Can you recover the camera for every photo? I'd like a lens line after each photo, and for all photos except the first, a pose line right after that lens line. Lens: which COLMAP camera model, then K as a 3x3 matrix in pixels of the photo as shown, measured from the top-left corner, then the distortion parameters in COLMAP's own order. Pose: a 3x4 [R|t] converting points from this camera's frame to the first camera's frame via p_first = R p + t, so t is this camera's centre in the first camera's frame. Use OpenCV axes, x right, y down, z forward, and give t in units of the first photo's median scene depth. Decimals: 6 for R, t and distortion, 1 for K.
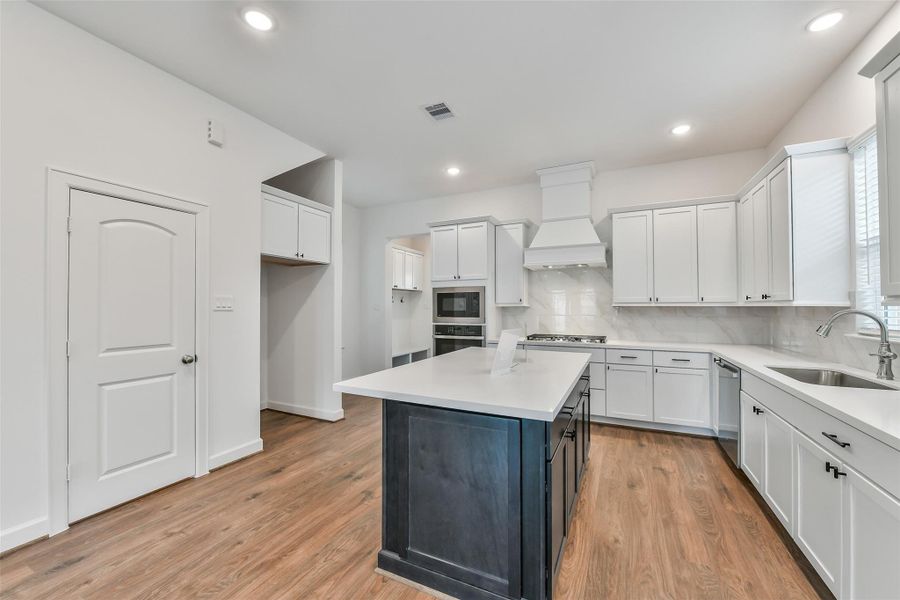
lens RADIAL K [[355.6, 0, 445.1], [0, 355.6, 300.7], [0, 0, 1]] dist [-0.002249, 0.000094]
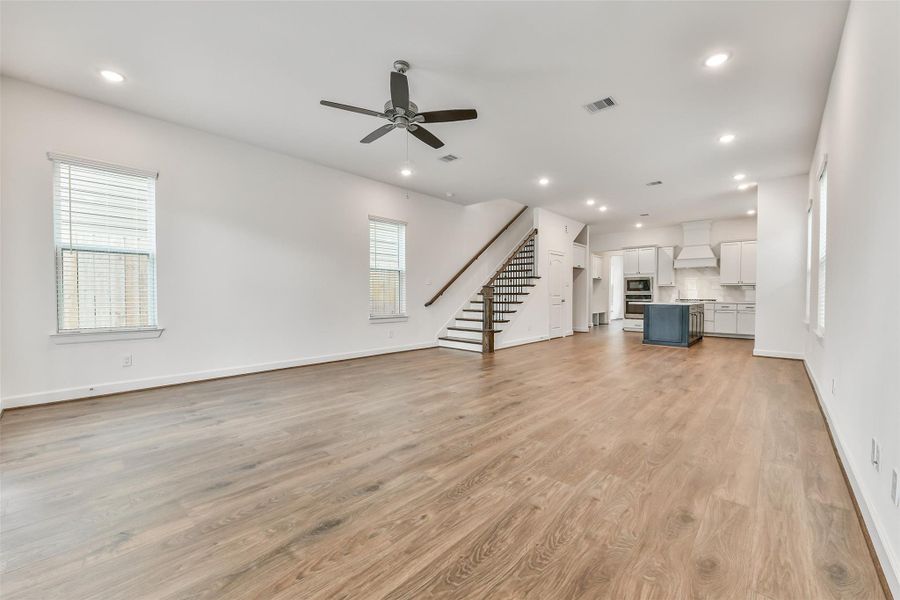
lens RADIAL K [[355.6, 0, 450.2], [0, 355.6, 303.5], [0, 0, 1]] dist [-0.002249, 0.000094]
pose [[0.951118, 0.014118, -0.308504, -0.389076], [-0.004942, 0.999522, 0.030504, 0.062837], [0.308787, -0.027488, 0.950734, -1.441752]]
